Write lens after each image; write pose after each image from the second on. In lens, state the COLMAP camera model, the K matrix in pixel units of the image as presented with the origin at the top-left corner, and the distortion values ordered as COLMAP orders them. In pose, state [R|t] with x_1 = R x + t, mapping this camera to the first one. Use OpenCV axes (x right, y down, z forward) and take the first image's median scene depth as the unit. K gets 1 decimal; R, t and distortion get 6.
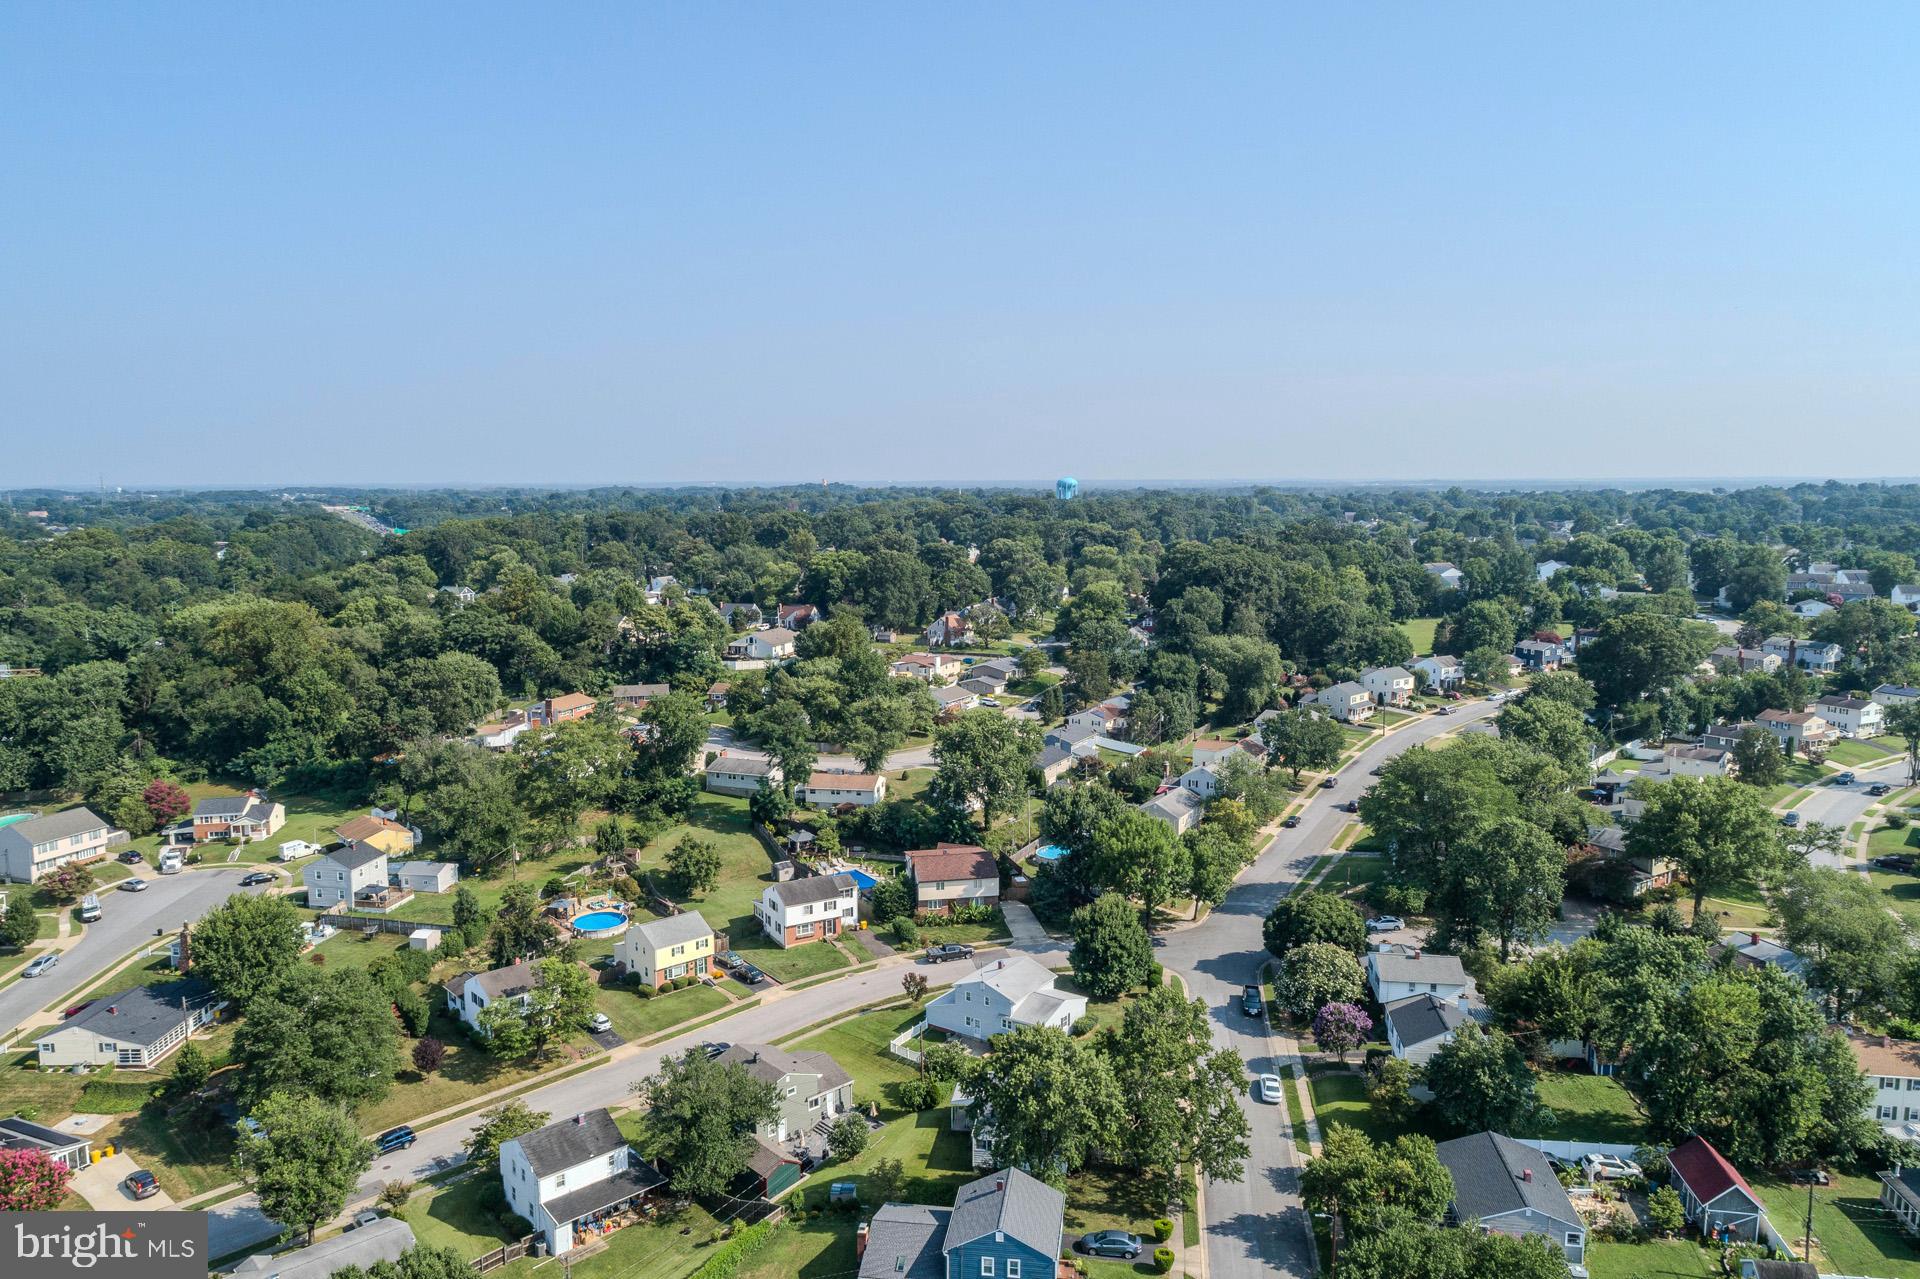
lens RADIAL K [[1268.3, 0, 961.5], [0, 1268.3, 609.8], [0, 0, 1]] dist [-0.002214, 0.000724]
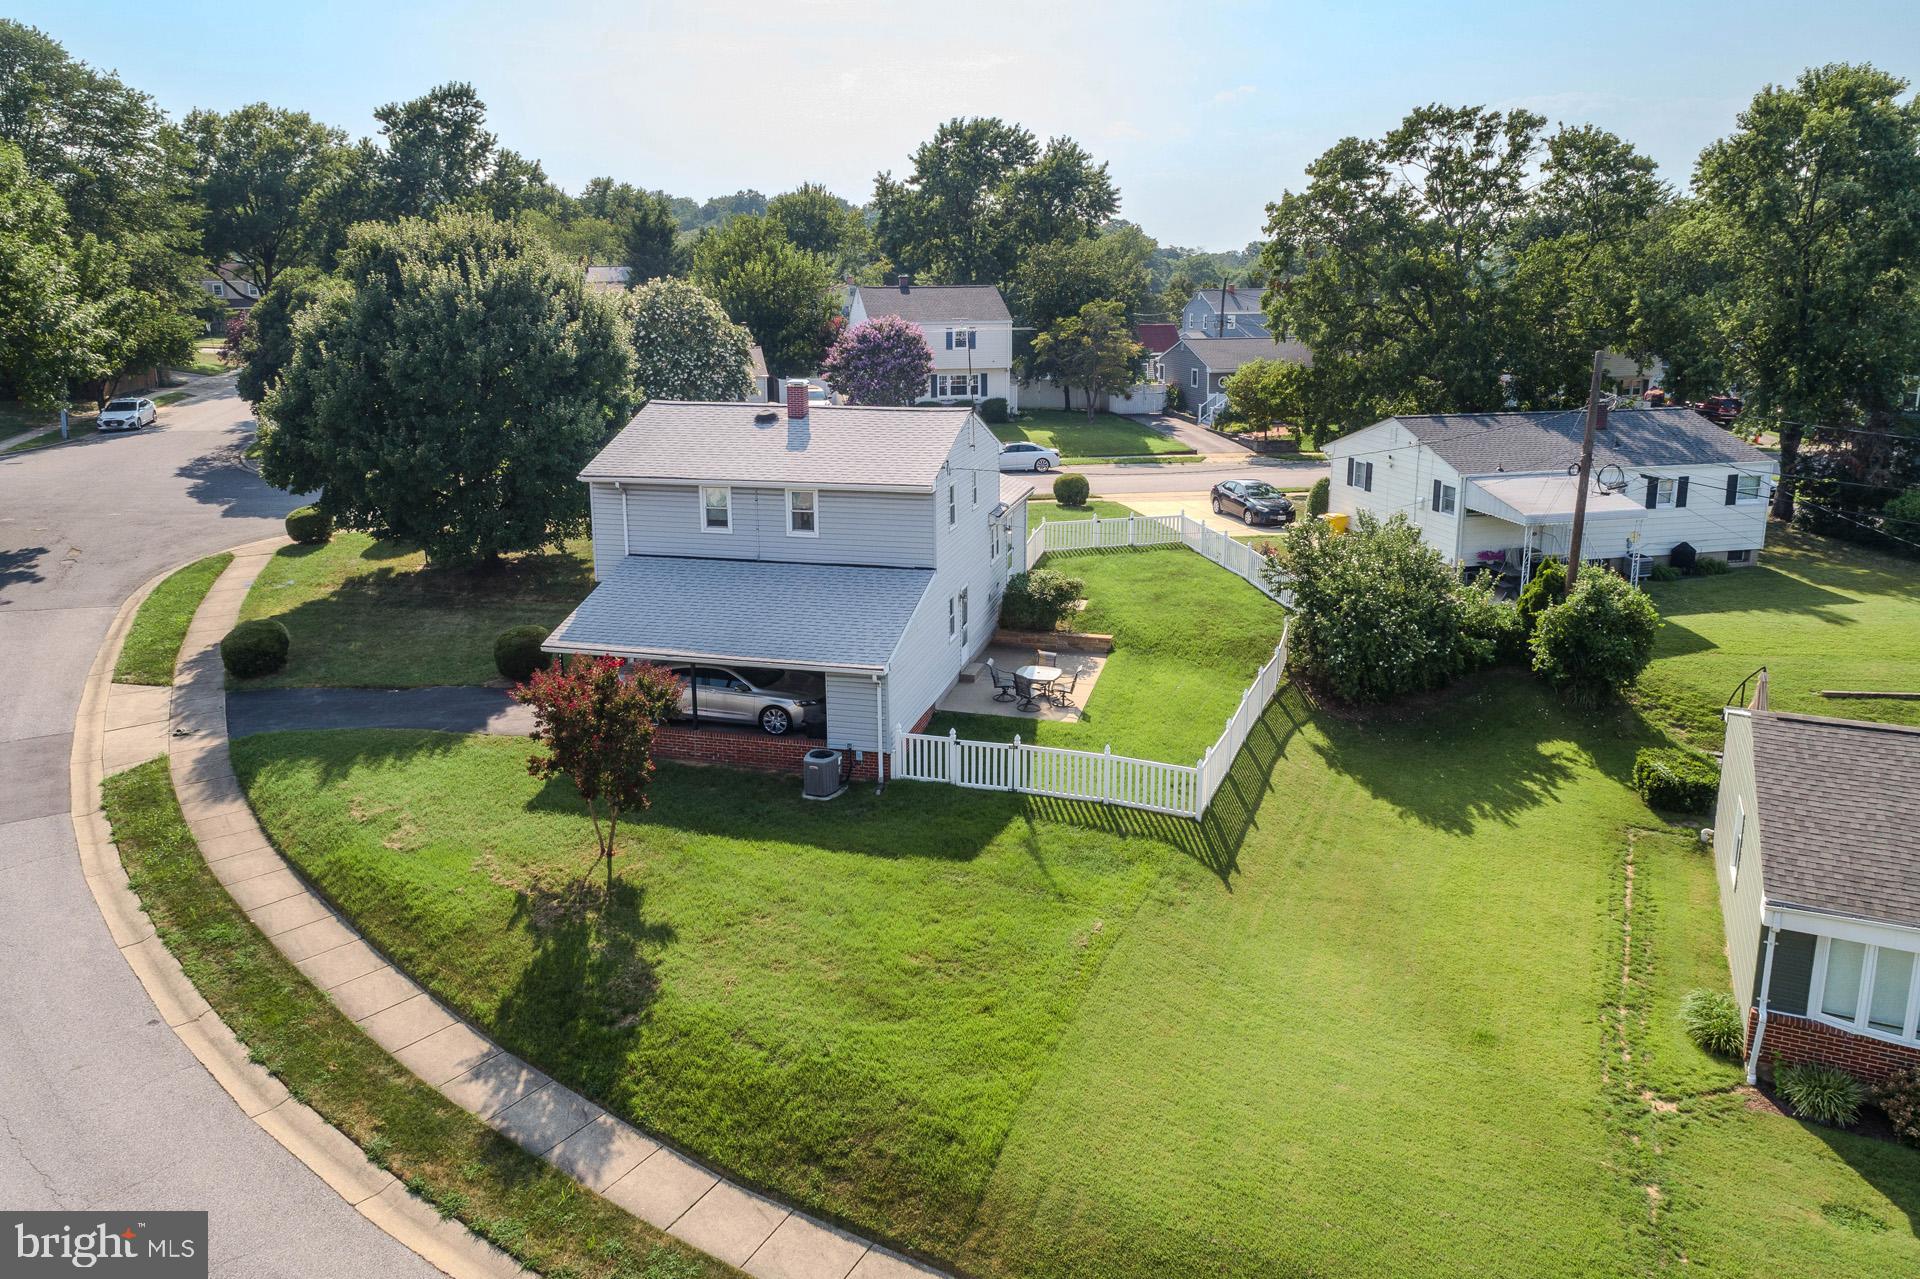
lens RADIAL K [[1335.7, 0, 962.8], [0, 1335.7, 562.1], [0, 0, 1]] dist [-0.002765, 0.003746]
pose [[-0.362524, -0.195025, 0.911341, -0.170456], [0.095828, 0.964877, 0.244601, 0.204069], [-0.927035, 0.176005, -0.331102, 0.858514]]
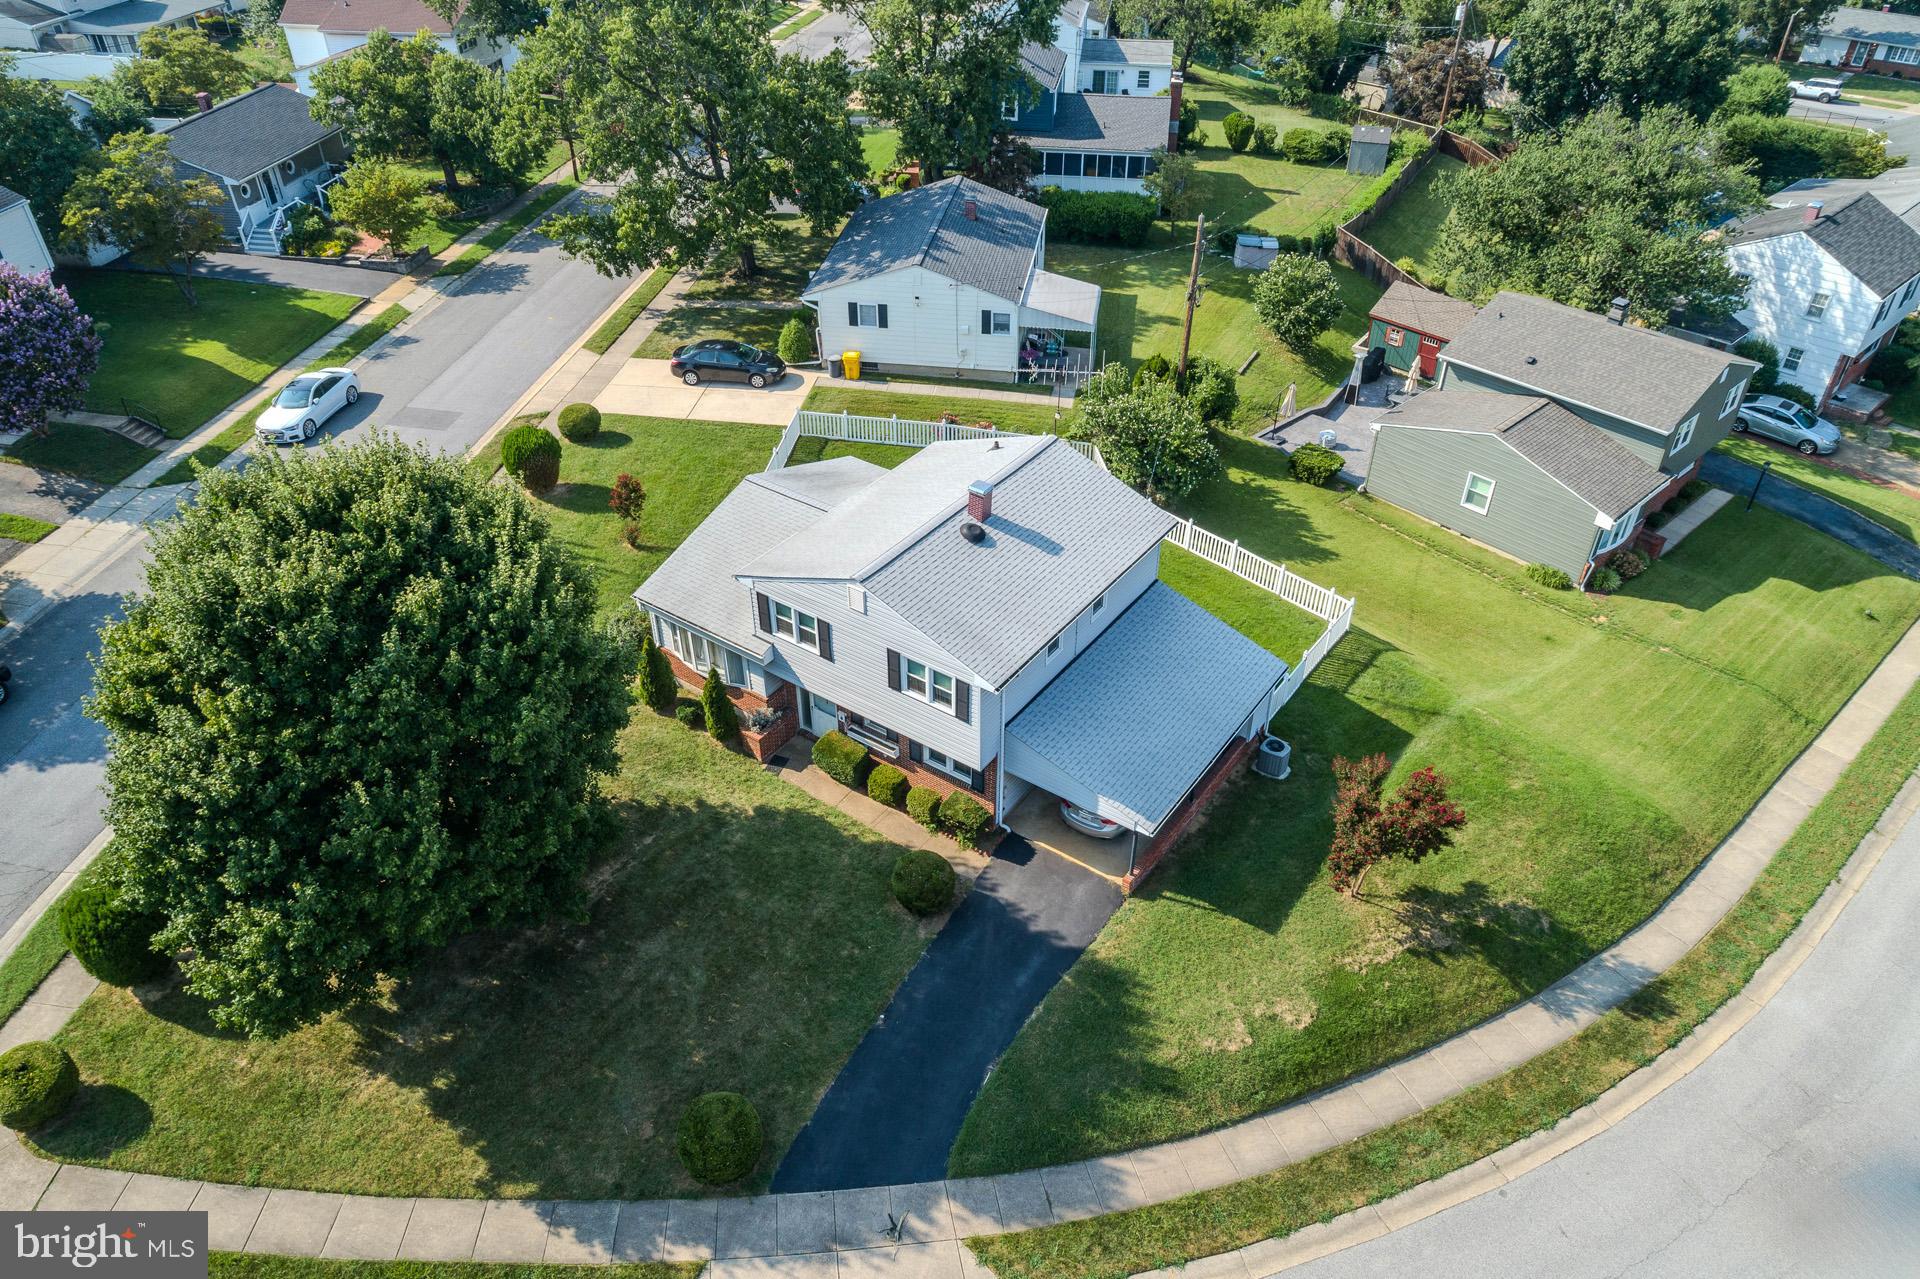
lens RADIAL K [[1288.9, 0, 963.4], [0, 1288.9, 639.4], [0, 0, 1]] dist [-0.005560, 0.004757]
pose [[-0.999994, -0.002723, 0.002357, 0.026822], [-0.000428, 0.739821, 0.672804, 0.114217], [-0.003576, 0.672799, -0.739817, 0.965011]]
